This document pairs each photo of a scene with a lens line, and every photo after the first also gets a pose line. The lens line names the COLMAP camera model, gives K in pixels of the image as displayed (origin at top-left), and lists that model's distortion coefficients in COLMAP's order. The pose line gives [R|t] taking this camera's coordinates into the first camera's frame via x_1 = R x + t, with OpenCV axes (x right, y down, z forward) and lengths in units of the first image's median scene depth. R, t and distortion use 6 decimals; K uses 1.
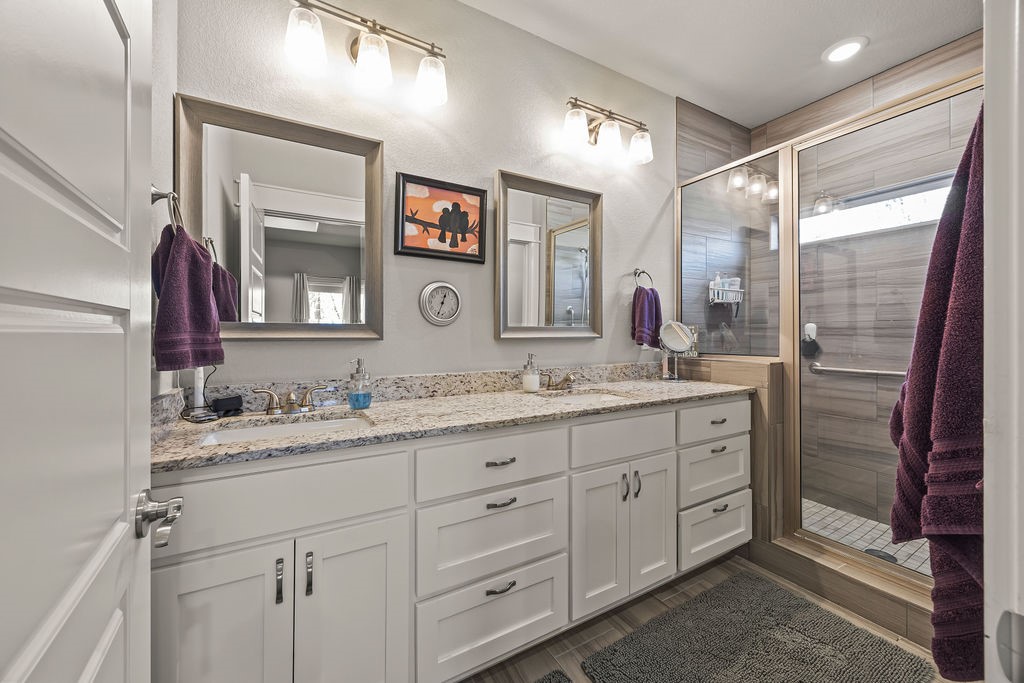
lens RADIAL K [[388.0, 0, 507.5], [0, 388.0, 334.8], [0, 0, 1]] dist [-0.000739, -0.000391]
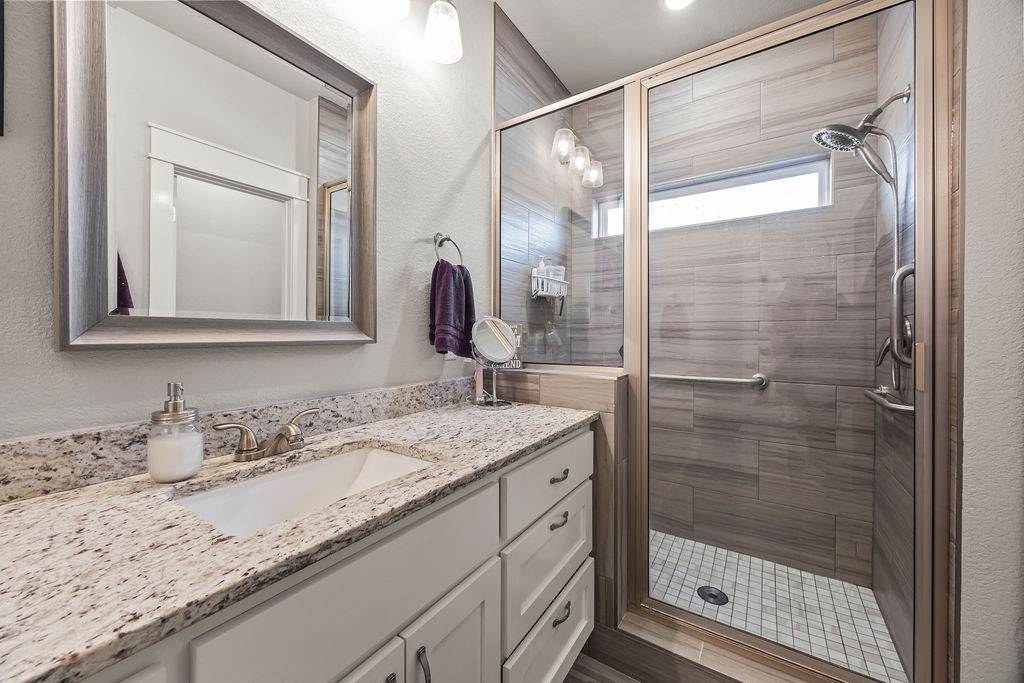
lens RADIAL K [[388.0, 0, 510.5], [0, 388.0, 337.0], [0, 0, 1]] dist [-0.000739, -0.000391]
pose [[0.890369, 0.001062, 0.455238, 0.156342], [-0.002742, 0.999992, 0.003030, -0.002011], [-0.455231, -0.003946, 0.890365, 0.396432]]
